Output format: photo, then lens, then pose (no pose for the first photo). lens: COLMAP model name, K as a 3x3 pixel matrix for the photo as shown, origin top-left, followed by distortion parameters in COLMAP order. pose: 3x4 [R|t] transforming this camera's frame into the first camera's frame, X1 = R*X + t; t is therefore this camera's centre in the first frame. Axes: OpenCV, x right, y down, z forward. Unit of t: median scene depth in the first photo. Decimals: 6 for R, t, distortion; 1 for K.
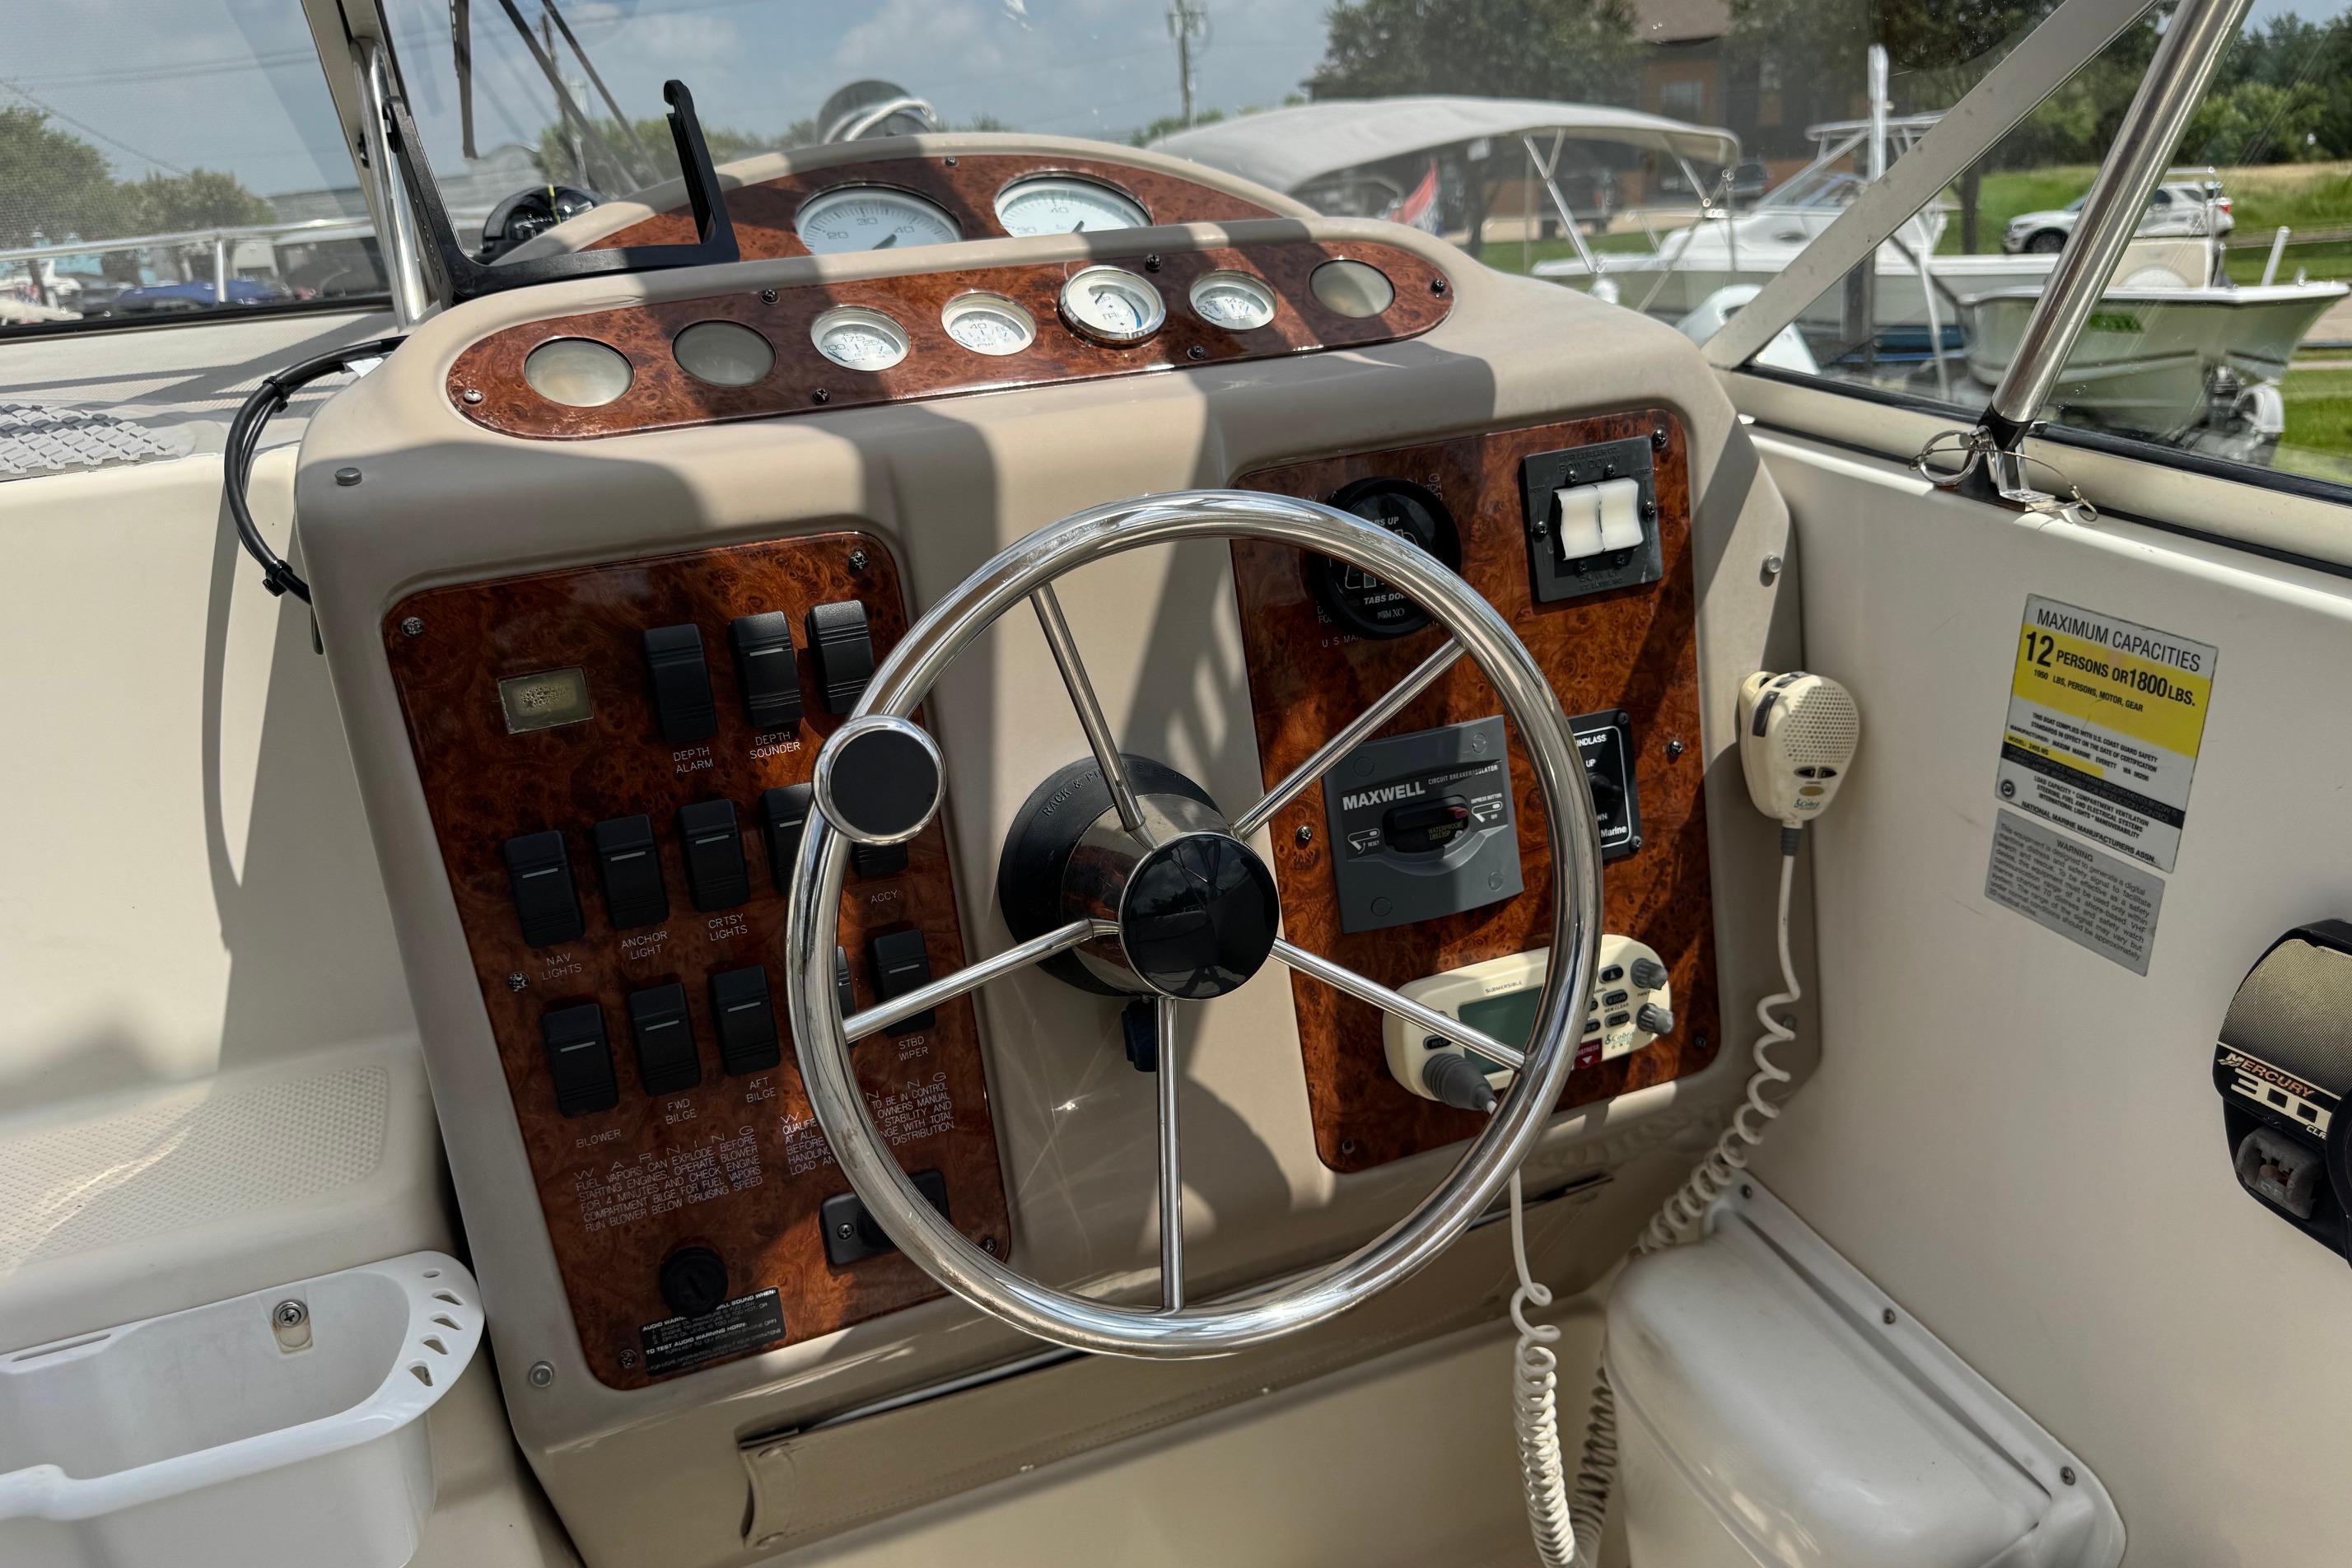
lens RADIAL K [[1756.6, 0, 1171.4], [0, 1756.6, 745.5], [0, 0, 1]] dist [0.058204, -0.092741]
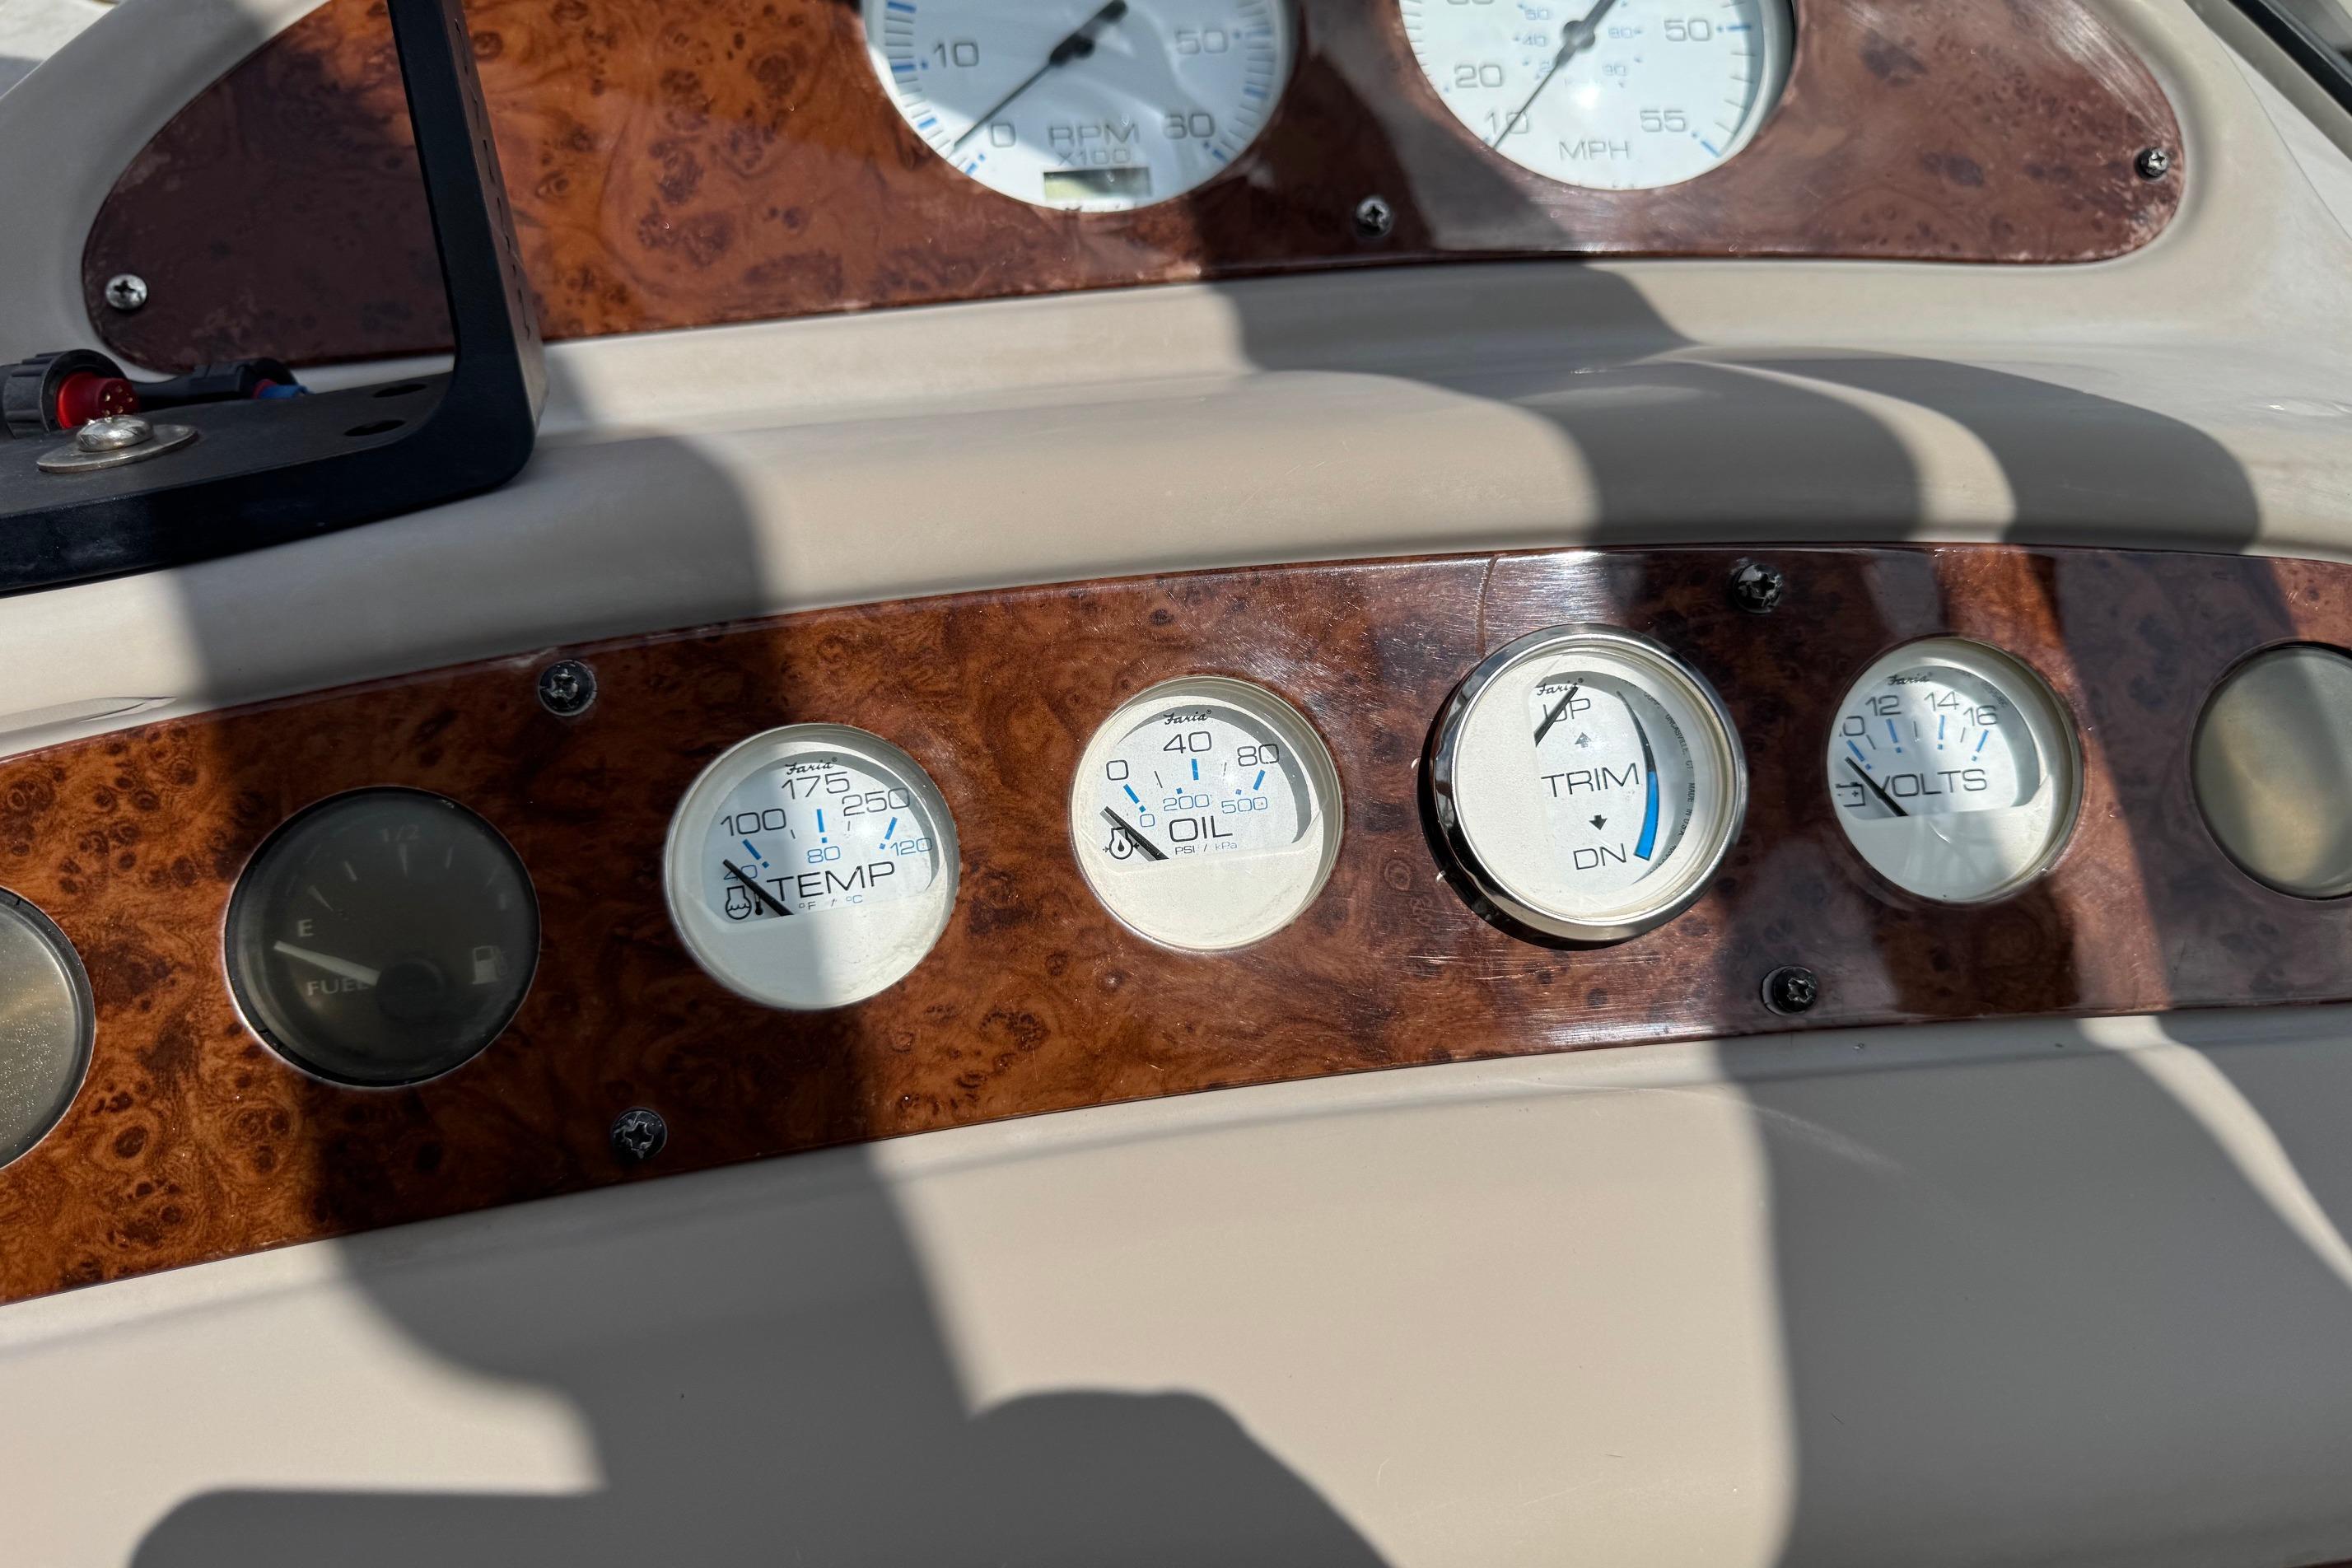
lens RADIAL K [[1756.6, 0, 1171.4], [0, 1756.6, 745.5], [0, 0, 1]] dist [0.058204, -0.092741]
pose [[0.961287, 0.256546, -0.100554, -0.079495], [-0.169157, 0.837497, 0.519601, -0.427496], [0.217516, -0.482476, 0.848471, 0.718816]]
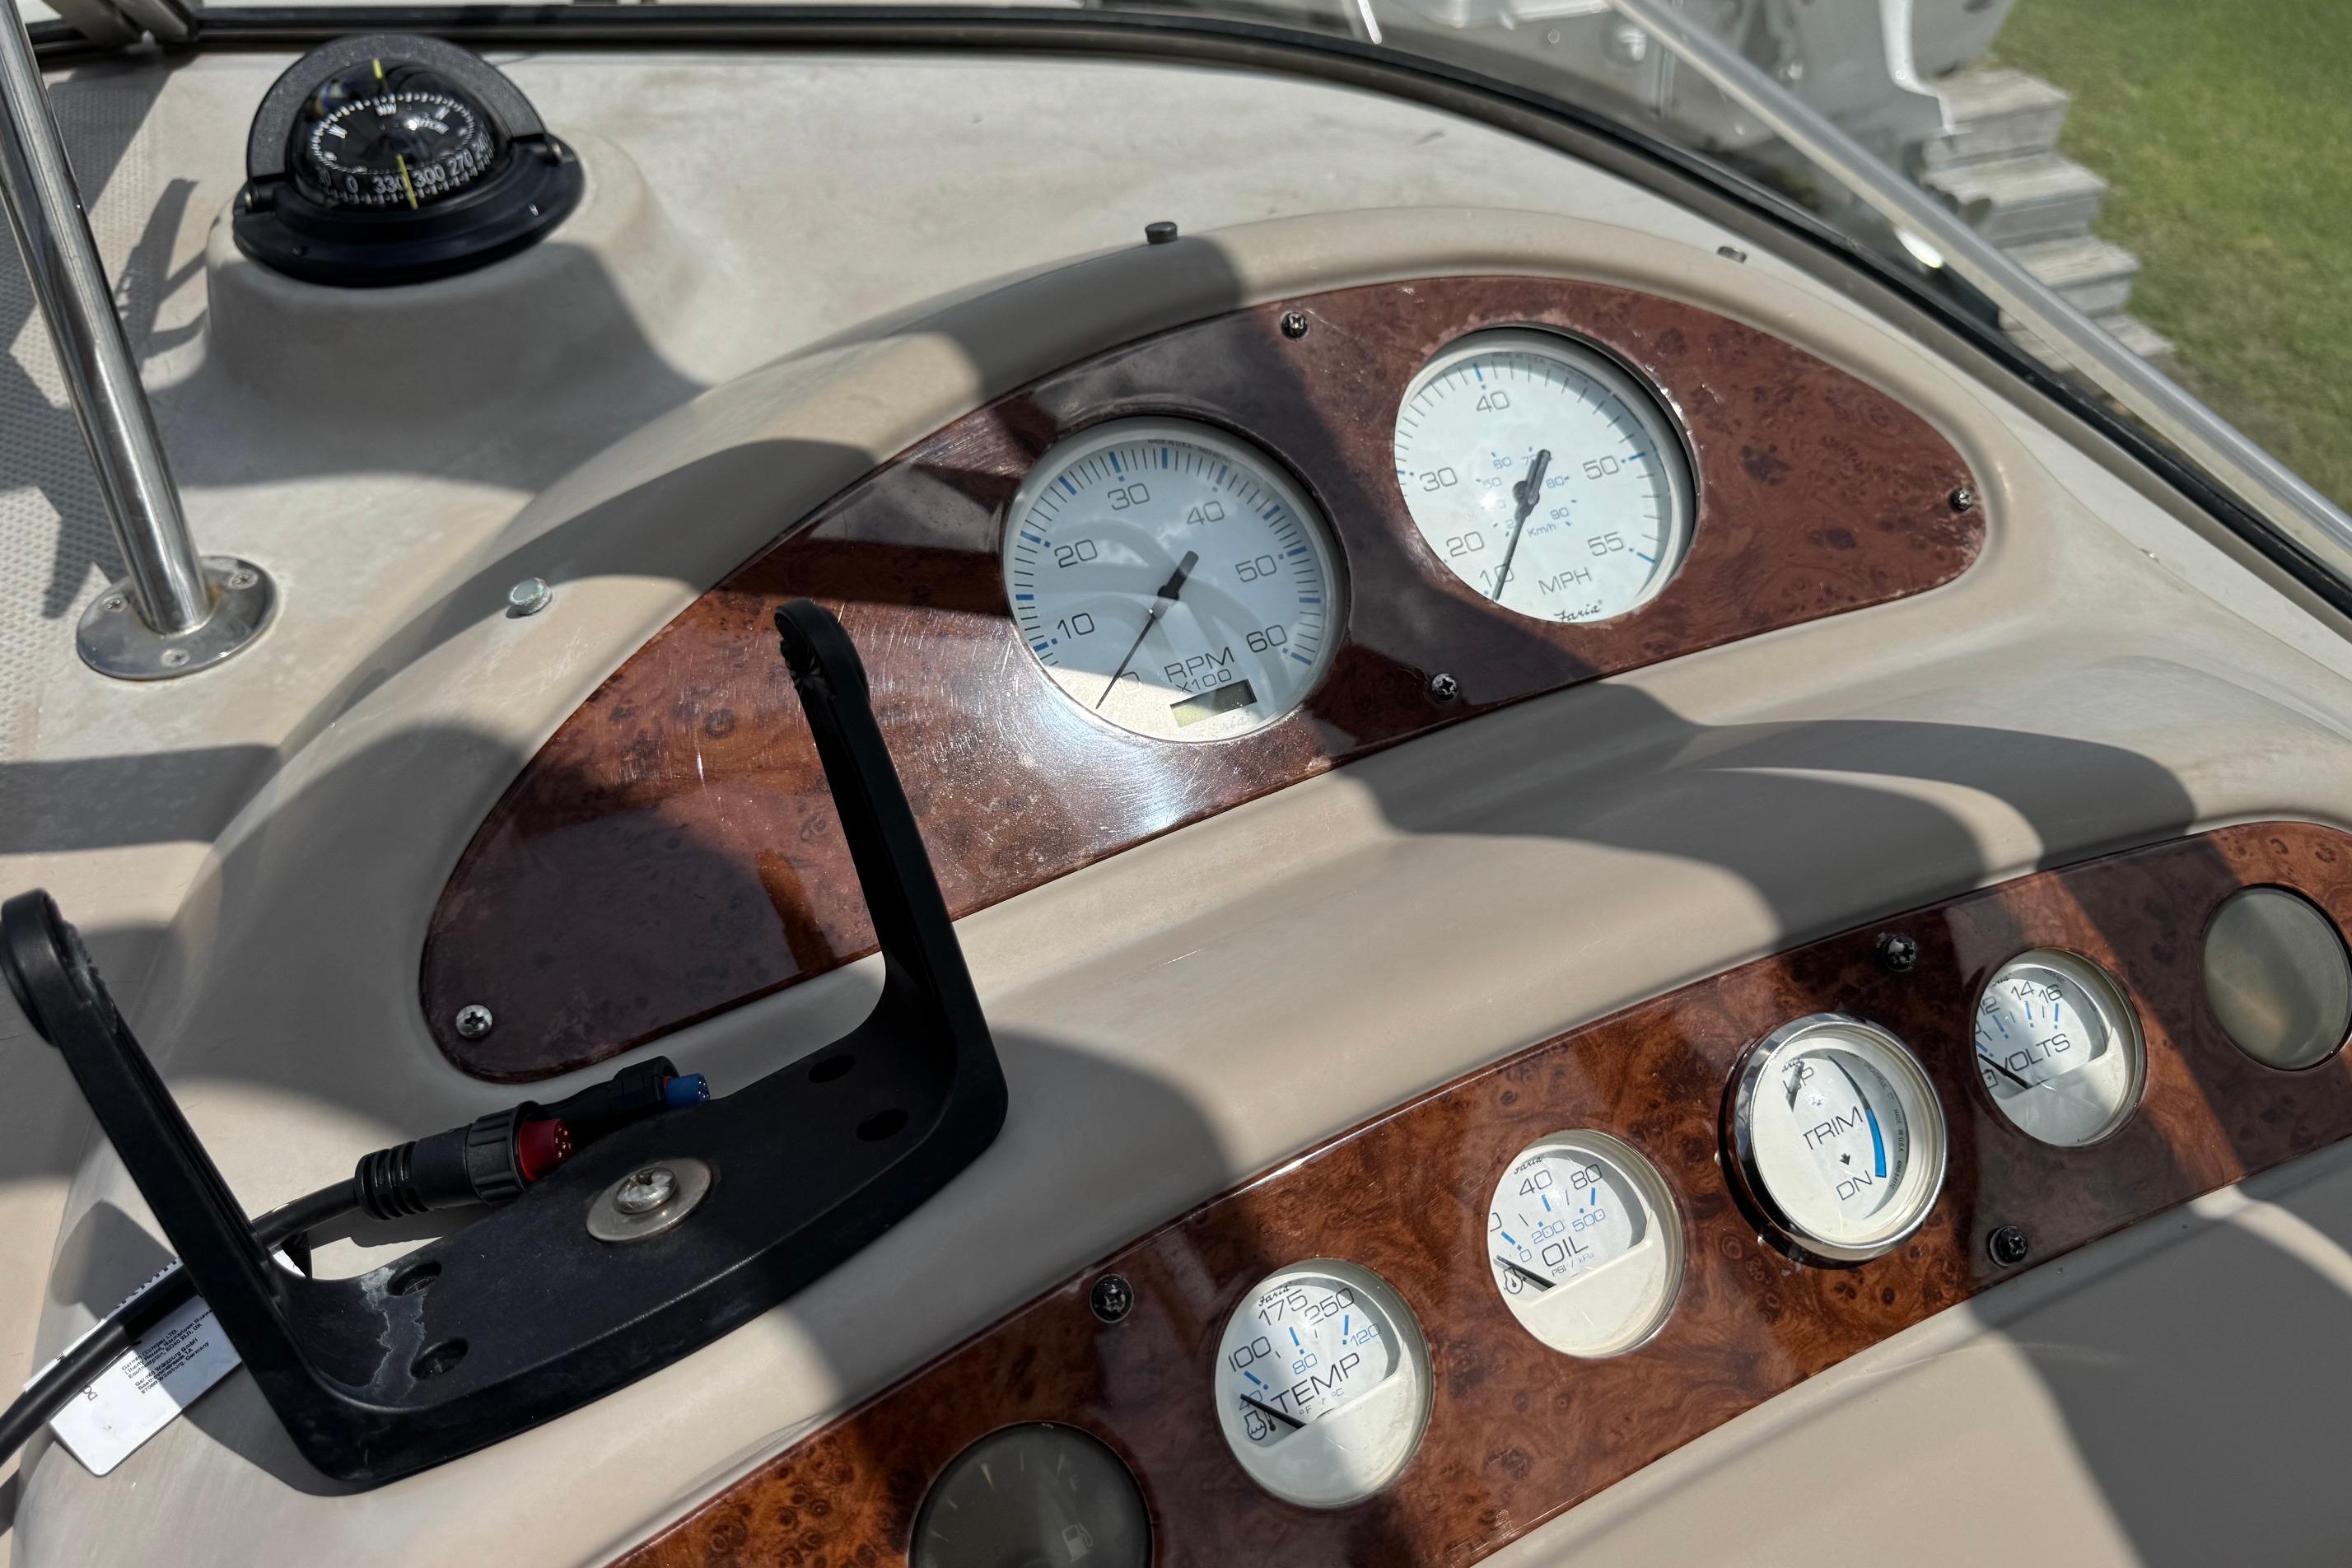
lens RADIAL K [[1729.5, 0, 1145.1], [0, 1729.5, 788.4], [0, 0, 1]] dist [0.148217, -0.318378]
pose [[0.996937, 0.015394, 0.076680, -0.245944], [-0.047741, 0.896367, 0.440736, -0.523740], [-0.061949, -0.443046, 0.894356, 0.676102]]
